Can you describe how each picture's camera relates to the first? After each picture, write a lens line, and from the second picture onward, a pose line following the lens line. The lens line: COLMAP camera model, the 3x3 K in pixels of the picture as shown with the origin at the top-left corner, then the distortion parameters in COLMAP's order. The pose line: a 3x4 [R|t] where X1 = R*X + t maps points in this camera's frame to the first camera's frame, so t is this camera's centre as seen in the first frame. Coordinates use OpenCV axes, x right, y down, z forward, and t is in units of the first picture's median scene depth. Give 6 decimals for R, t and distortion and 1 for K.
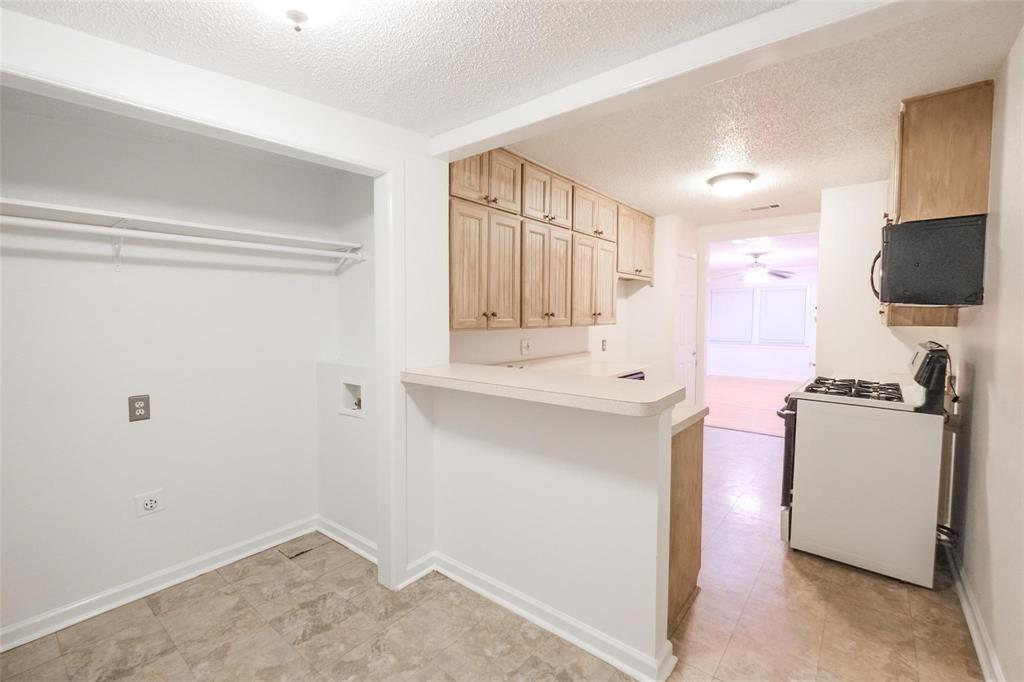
lens RADIAL K [[444.6, 0, 518.6], [0, 444.6, 336.7], [0, 0, 1]] dist [0.001976, -0.000092]
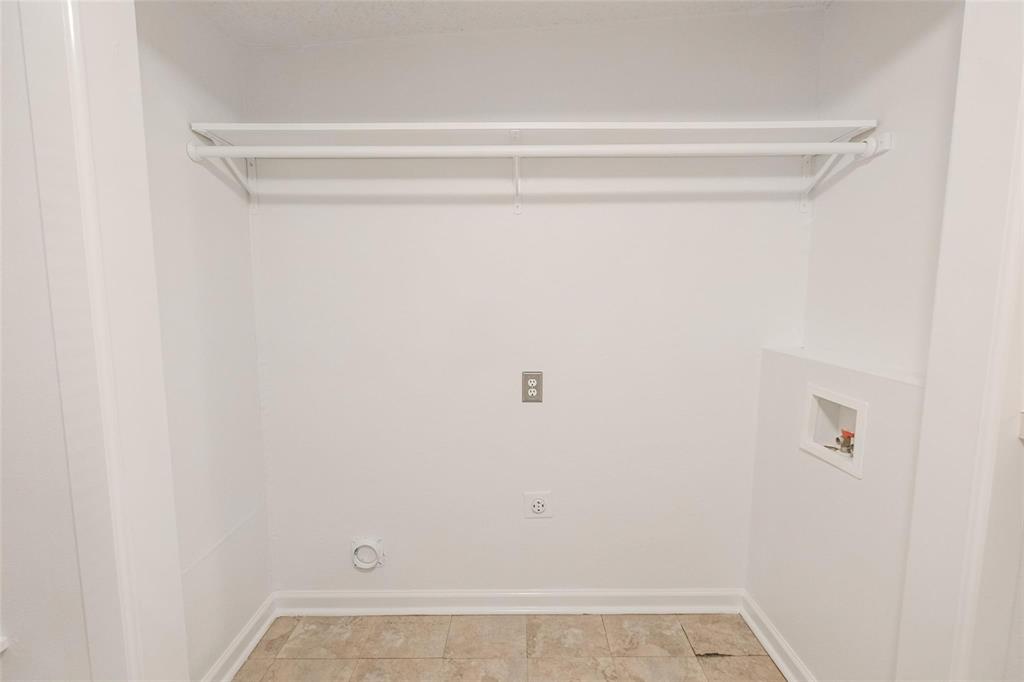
lens RADIAL K [[444.6, 0, 518.6], [0, 444.6, 336.7], [0, 0, 1]] dist [0.001976, -0.000092]
pose [[0.622681, 0.081782, -0.778190, -0.142917], [-0.041256, 0.996571, 0.071721, 0.007626], [0.781387, -0.012554, 0.623920, 0.274038]]
